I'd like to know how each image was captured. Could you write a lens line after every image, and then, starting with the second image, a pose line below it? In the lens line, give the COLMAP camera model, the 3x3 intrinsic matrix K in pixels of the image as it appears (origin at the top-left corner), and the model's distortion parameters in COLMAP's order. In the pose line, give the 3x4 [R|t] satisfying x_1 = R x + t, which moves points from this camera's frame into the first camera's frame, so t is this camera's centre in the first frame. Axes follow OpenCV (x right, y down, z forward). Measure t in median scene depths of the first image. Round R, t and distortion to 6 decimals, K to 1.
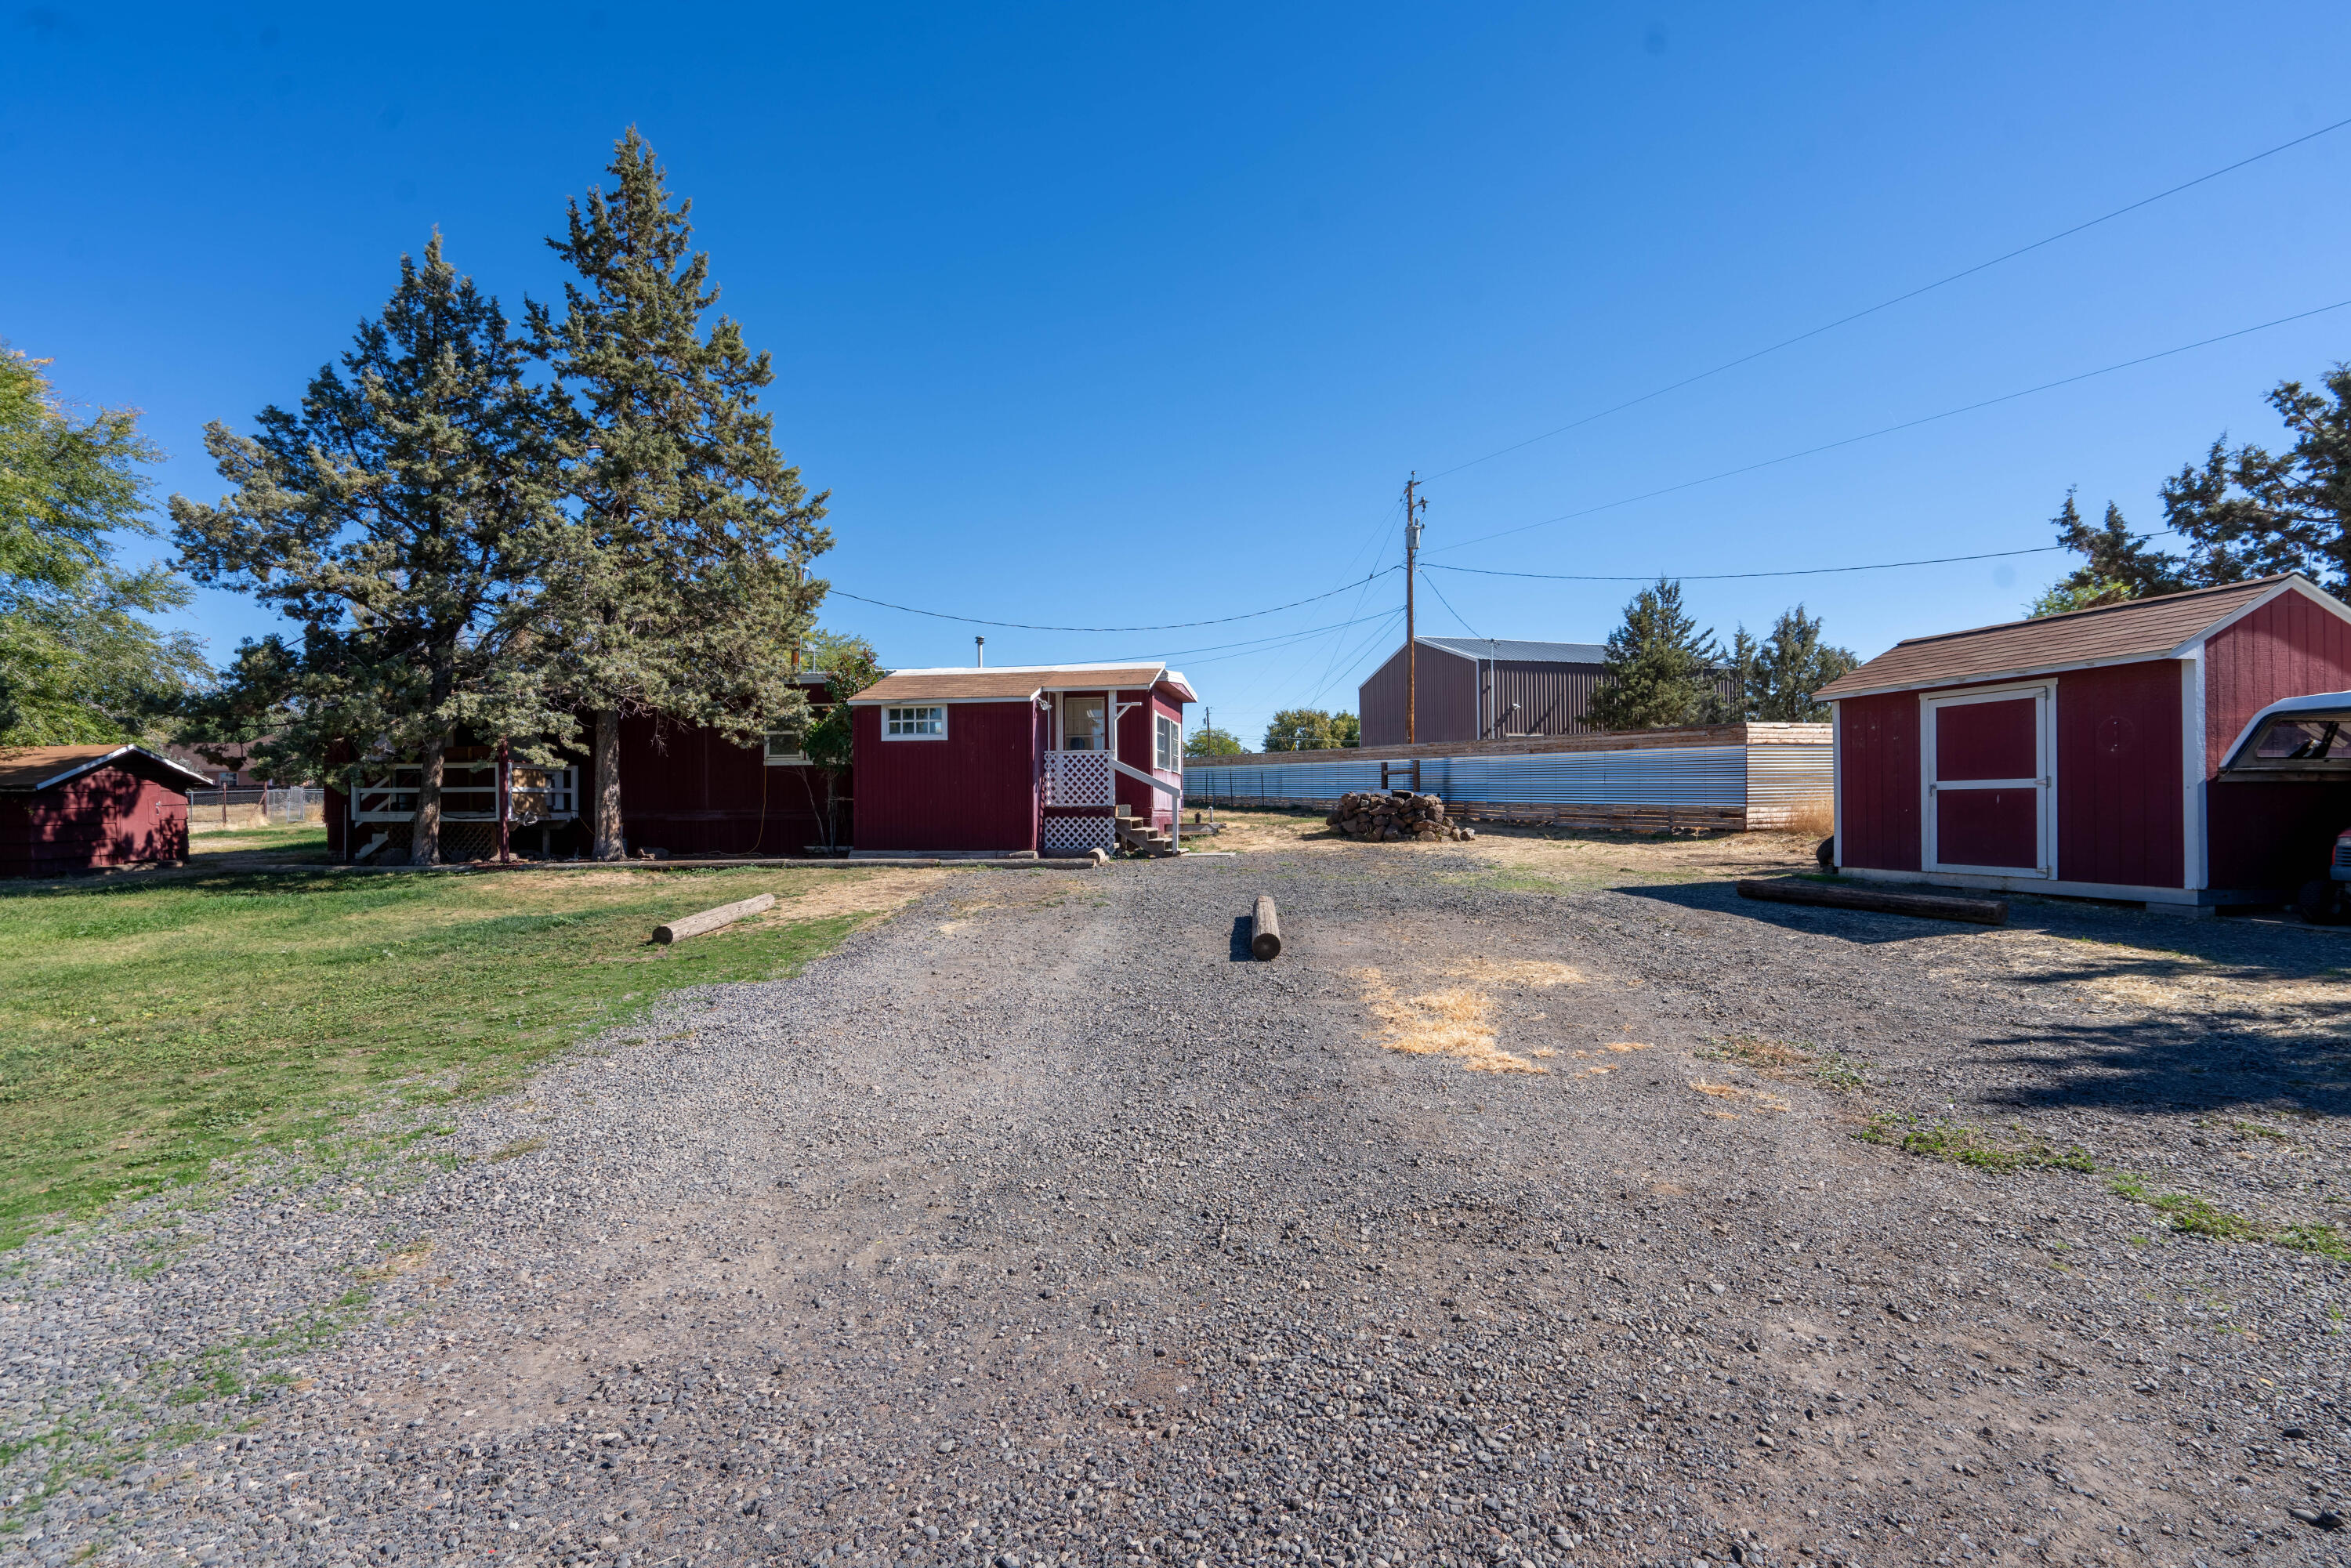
lens RADIAL K [[1085.1, 0, 1174.0], [0, 1085.1, 788.8], [0, 0, 1]] dist [0.001862, 0.001036]
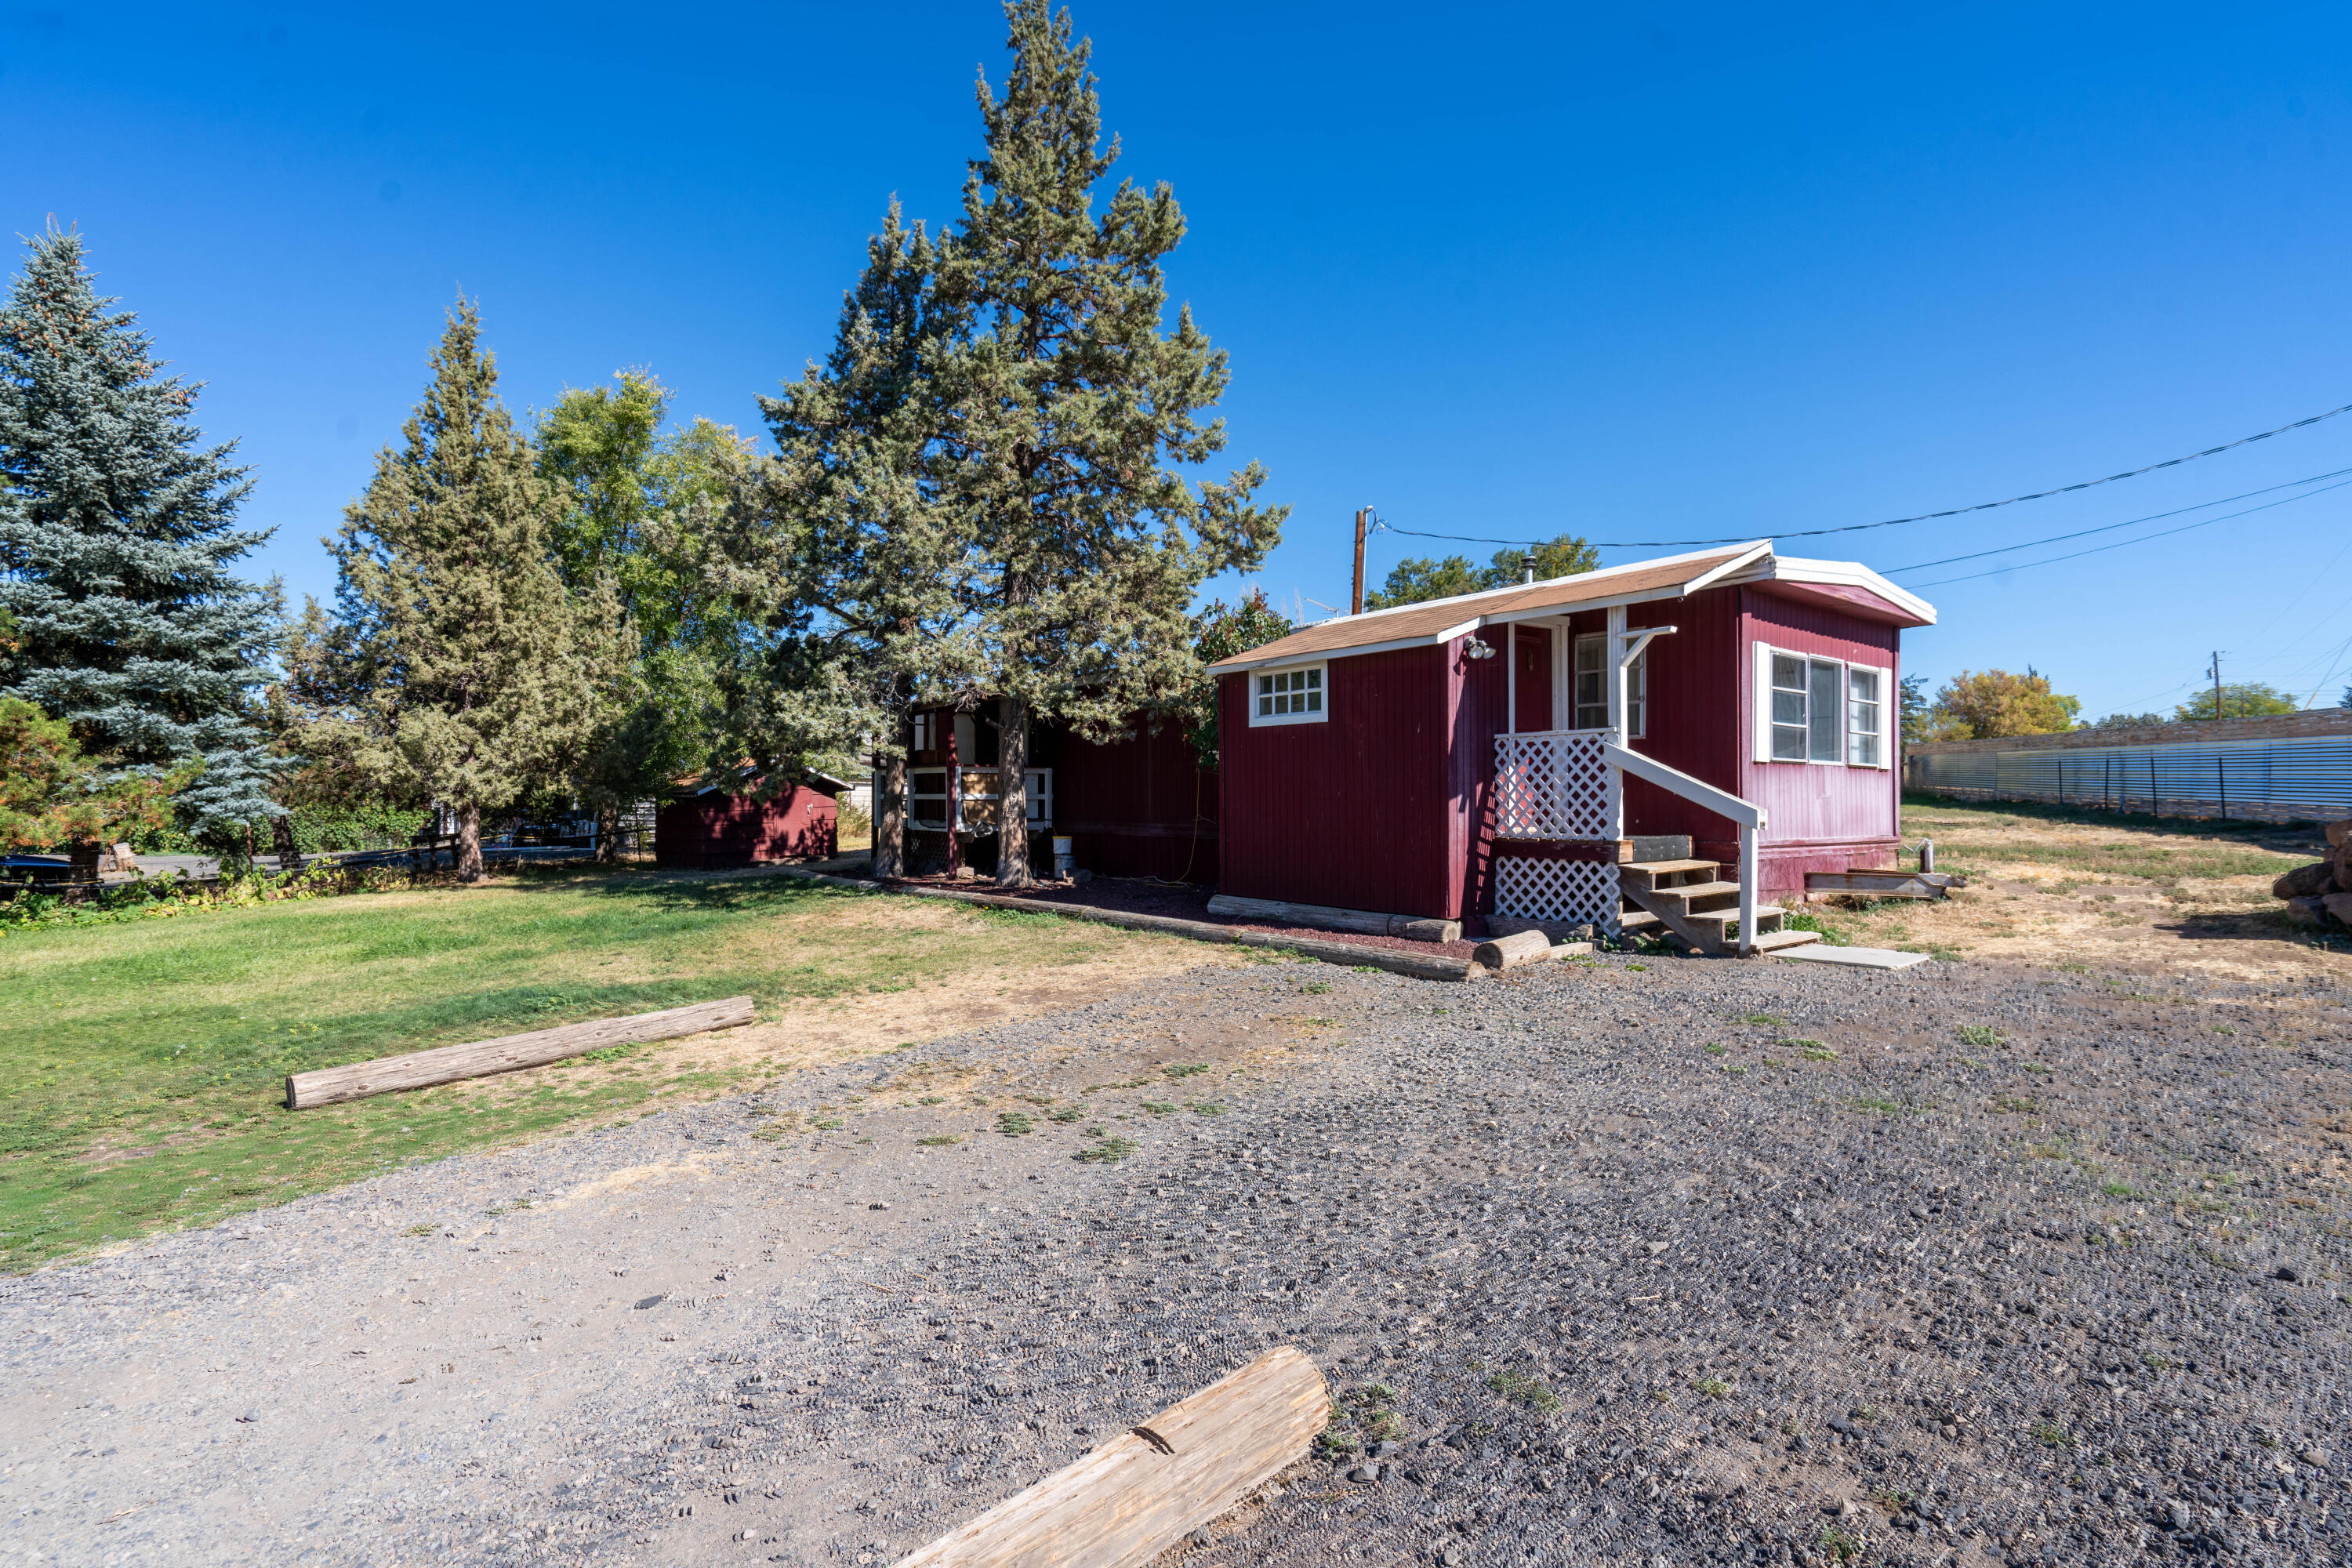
lens RADIAL K [[1085.6, 0, 1170.2], [0, 1085.6, 779.5], [0, 0, 1]] dist [0.001862, 0.001036]
pose [[0.726709, -0.004021, -0.686933, 0.130218], [0.006585, 0.999978, 0.001113, -0.013443], [0.686914, -0.005333, 0.726720, 0.471140]]
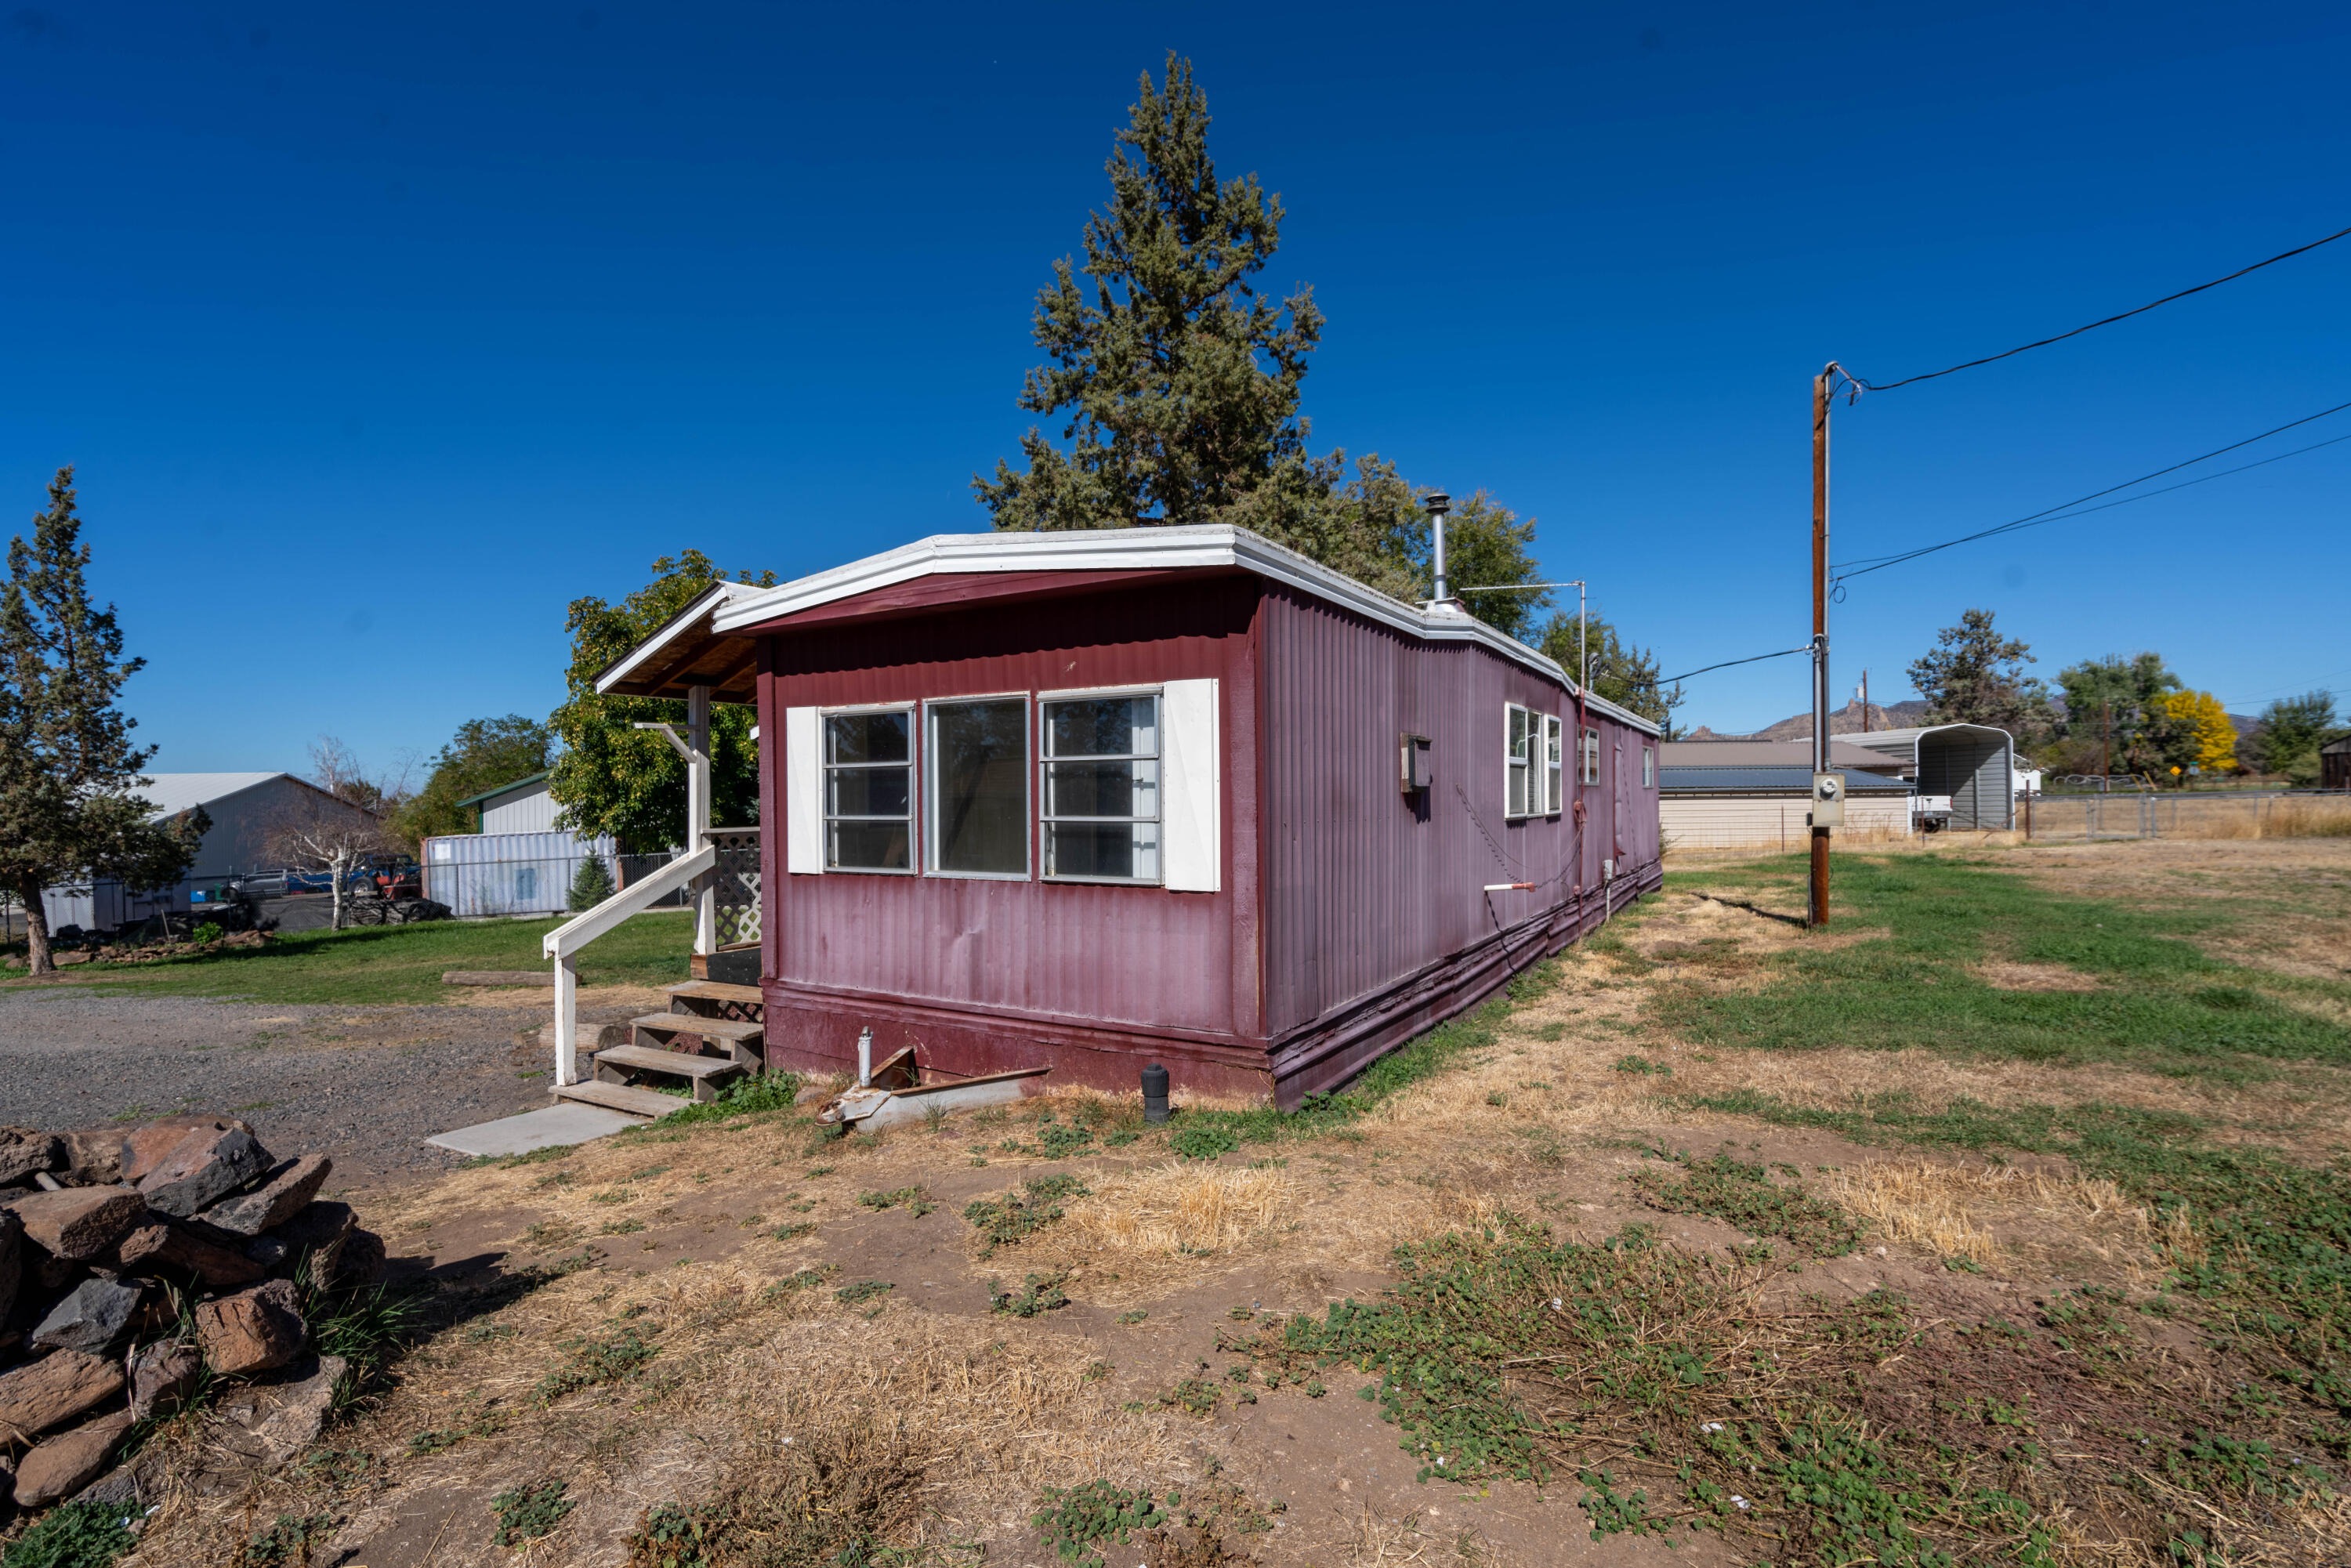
lens RADIAL K [[1085.1, 0, 1174.1], [0, 1085.1, 789.5], [0, 0, 1]] dist [0.001862, 0.001036]
pose [[-0.349605, -0.002928, -0.936893, 0.273425], [0.007957, 0.999950, -0.006094, -0.041446], [0.936863, -0.009586, -0.349564, 1.256058]]
